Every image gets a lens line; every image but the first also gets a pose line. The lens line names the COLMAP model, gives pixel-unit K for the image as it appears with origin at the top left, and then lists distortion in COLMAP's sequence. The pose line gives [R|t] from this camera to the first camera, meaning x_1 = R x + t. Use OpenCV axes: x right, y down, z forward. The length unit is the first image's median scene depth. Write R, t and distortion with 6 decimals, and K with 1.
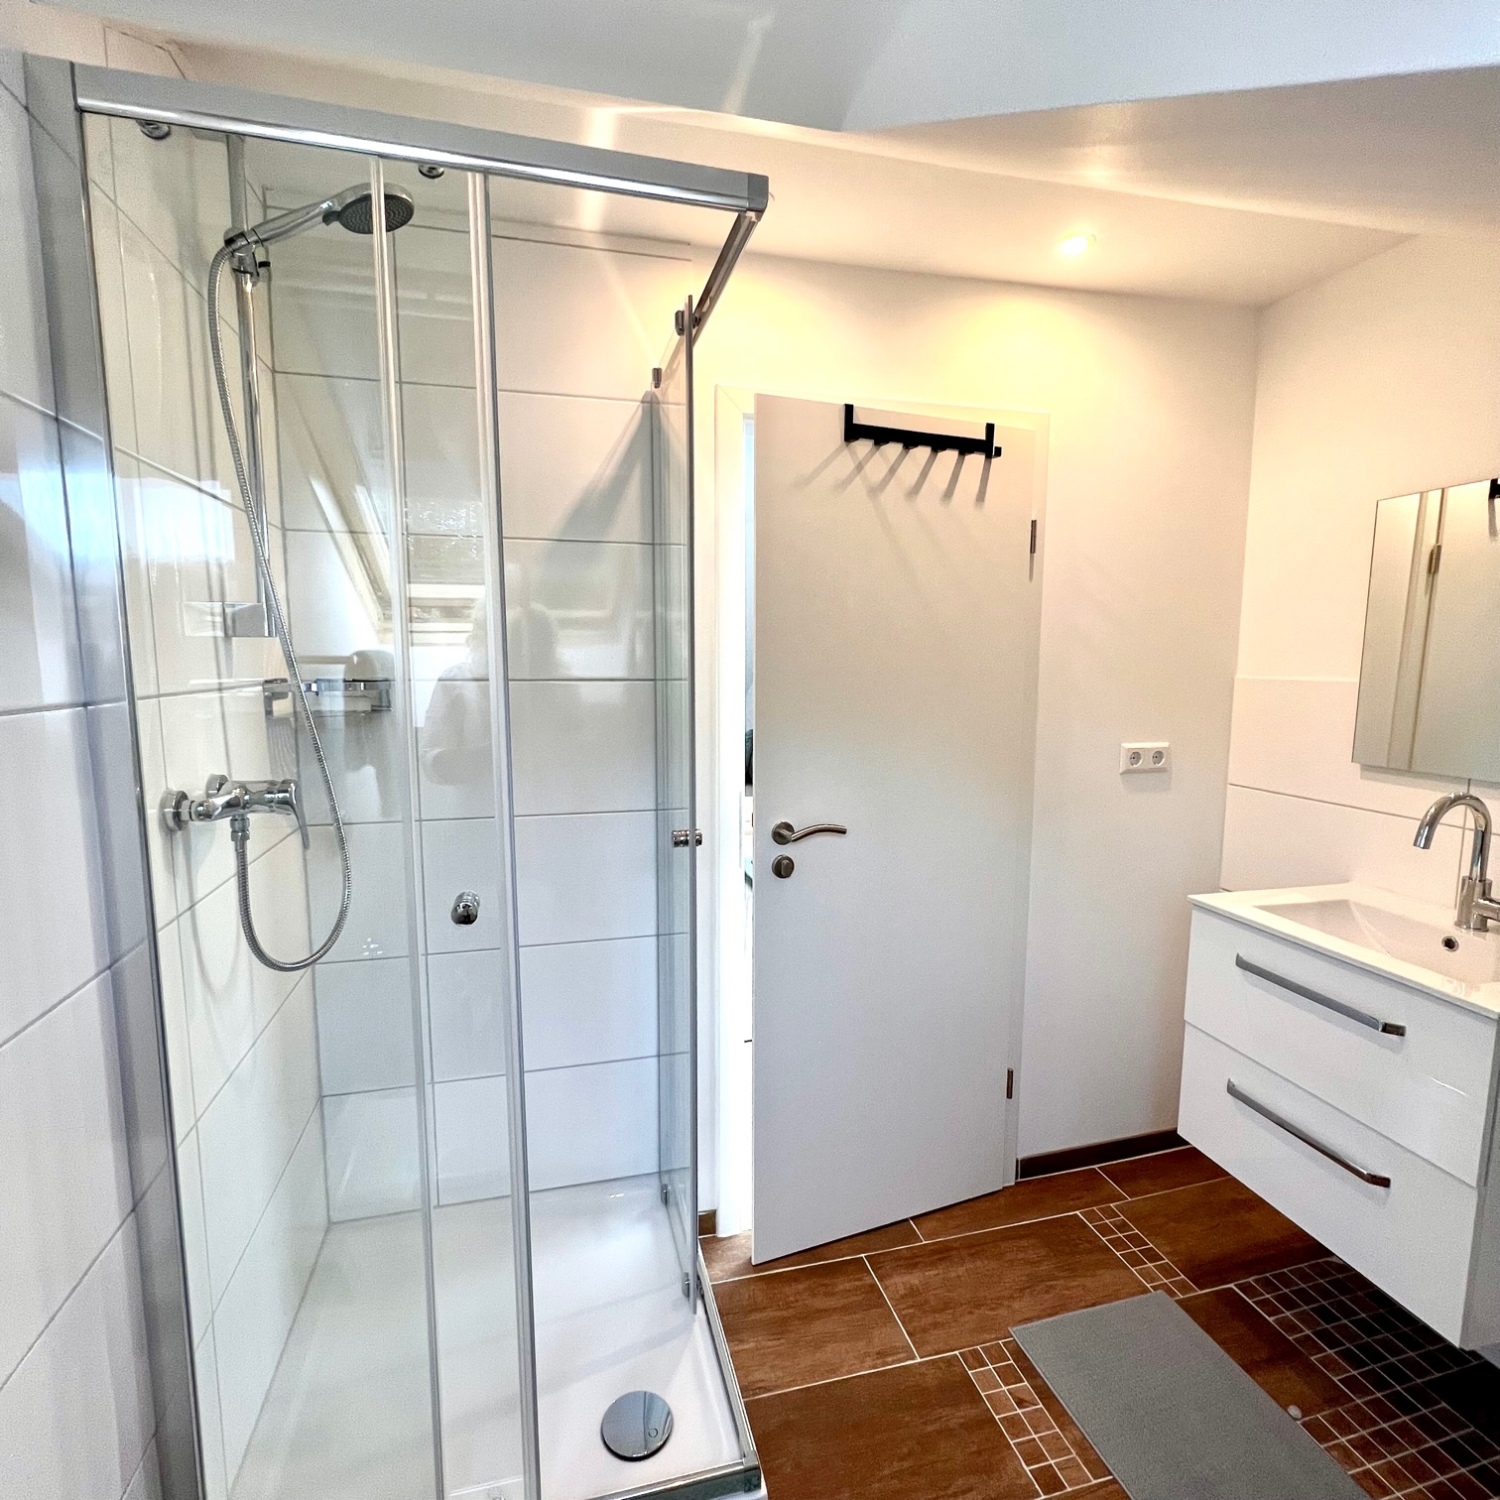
lens RADIAL K [[800.0, 0, 749.2], [0, 800.0, 751.9], [0, 0, 1]] dist [-0.012931, 0.000117]
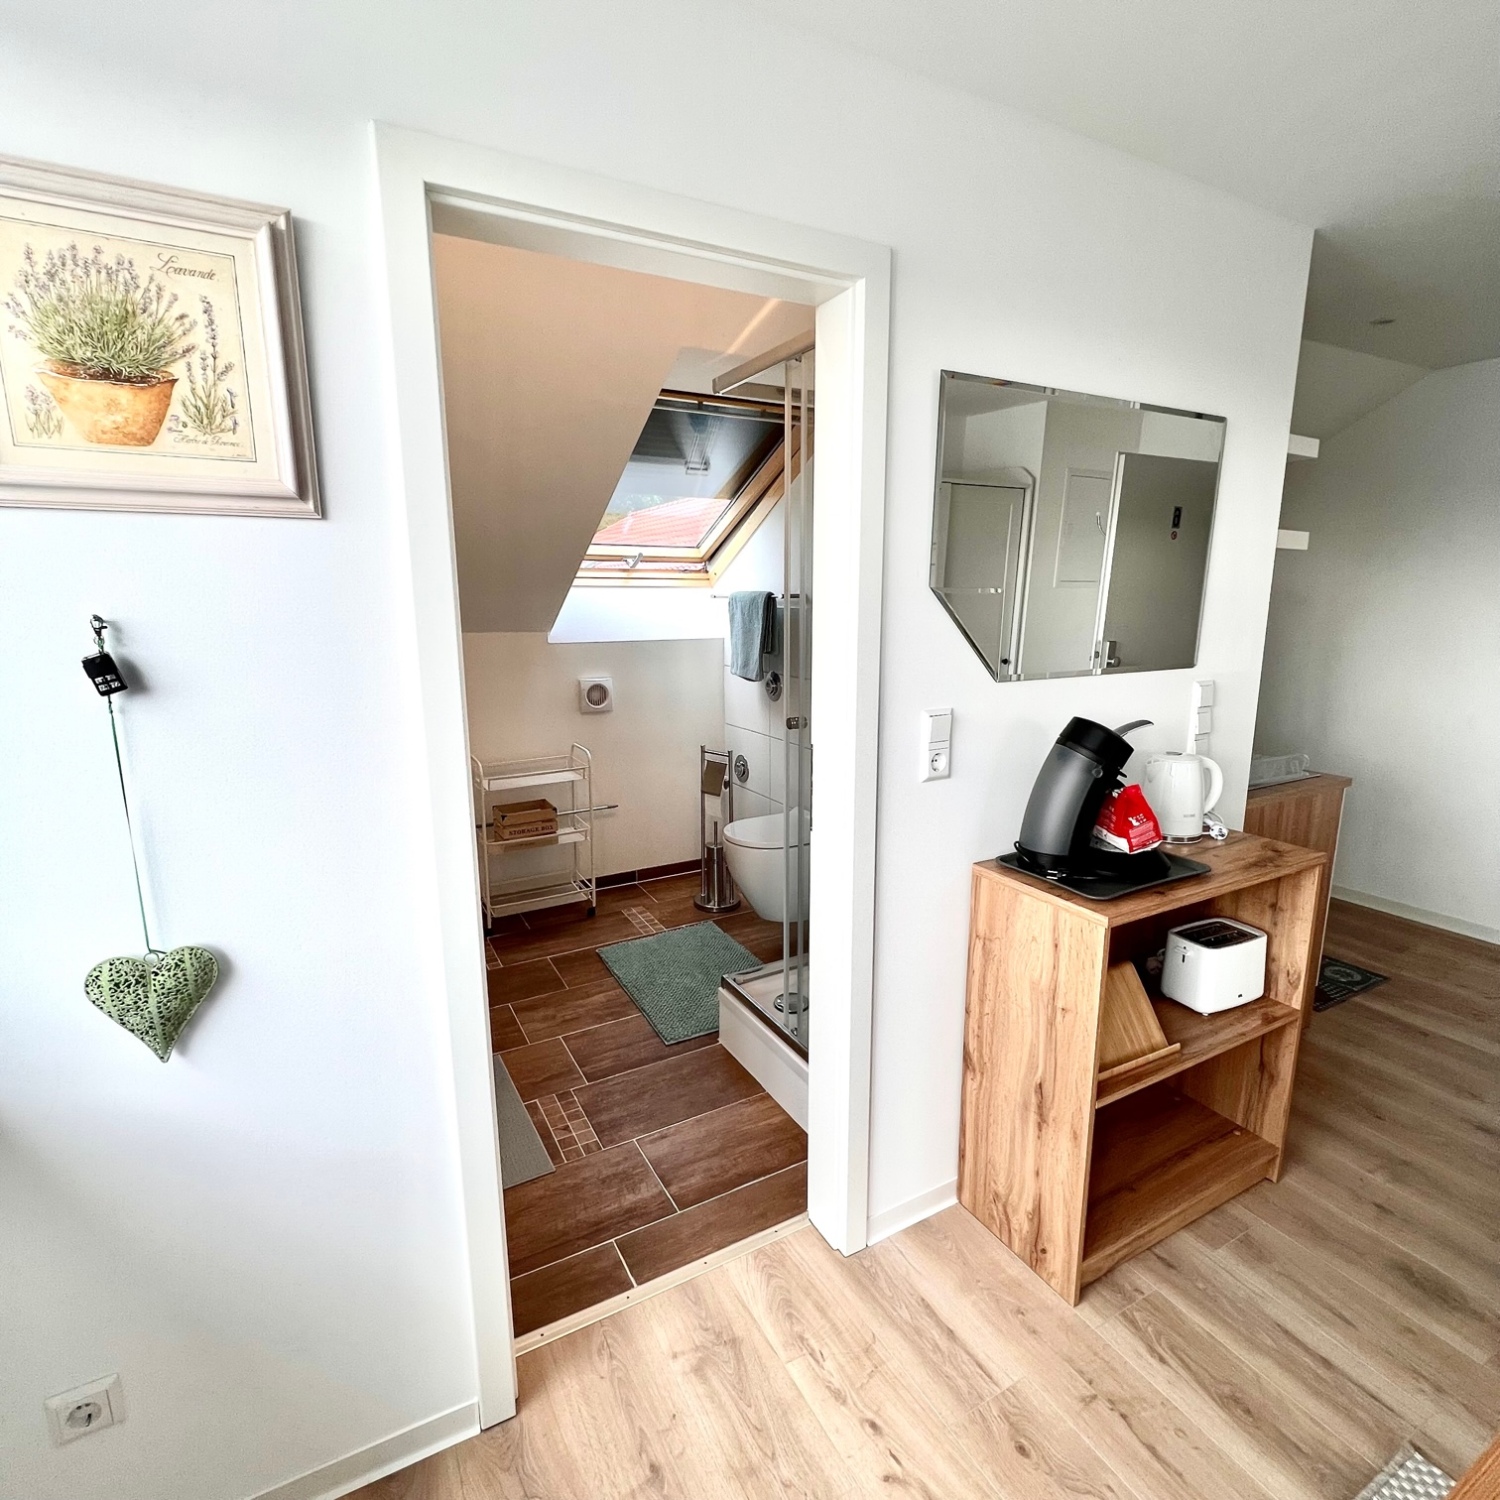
lens RADIAL K [[800.0, 0, 751.2], [0, 800.0, 754.6], [0, 0, 1]] dist [-0.012931, 0.000117]
pose [[-0.970561, 0.048220, -0.235981, 0.282563], [-0.029284, 0.948861, 0.314332, -0.233839], [0.239070, 0.311988, -0.919515, 1.892129]]
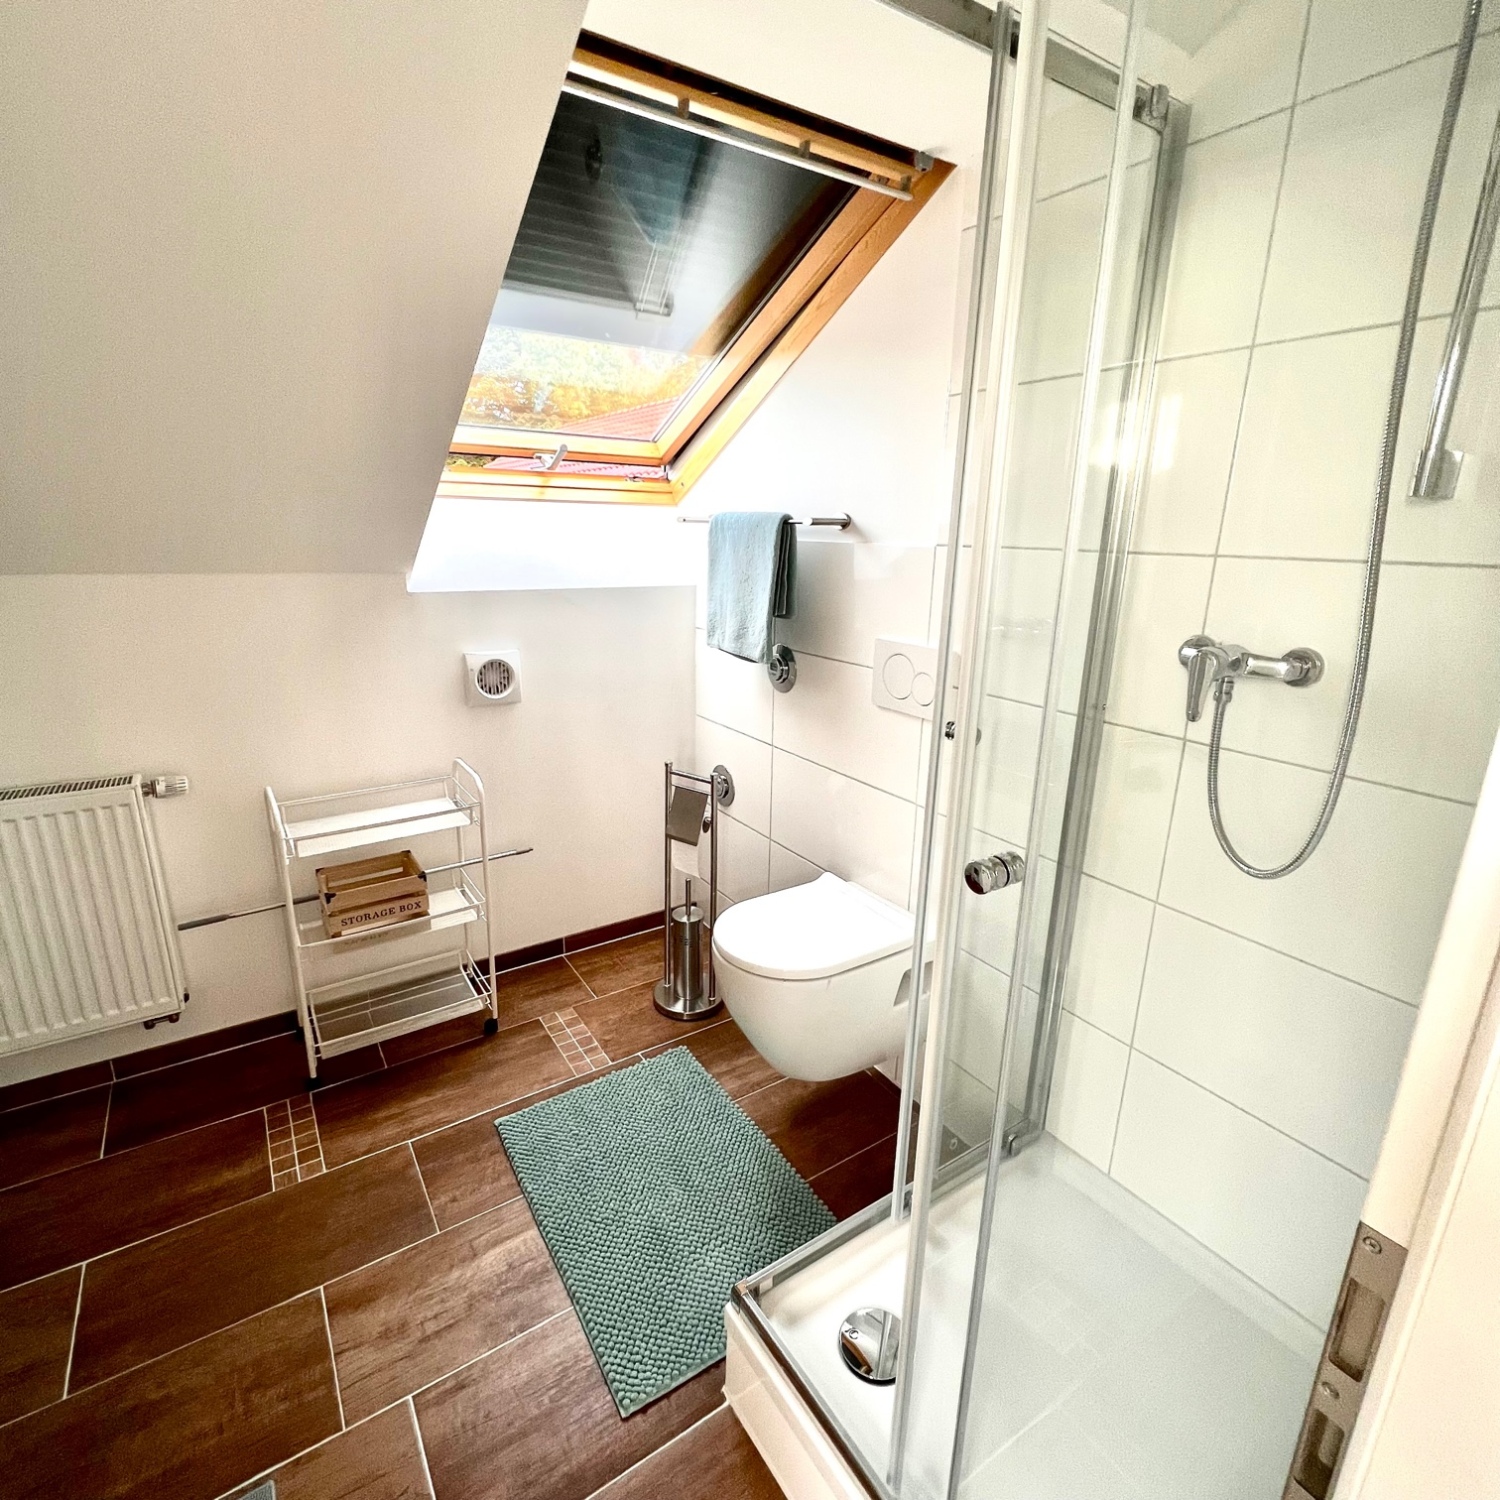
lens RADIAL K [[800.0, 0, 752.6], [0, 800.0, 749.0], [0, 0, 1]] dist [-0.012931, 0.000117]
pose [[-0.946820, 0.066183, -0.314882, 0.192809], [-0.062444, 0.922217, 0.381597, -0.125482], [0.315645, 0.380966, -0.869041, 1.126816]]
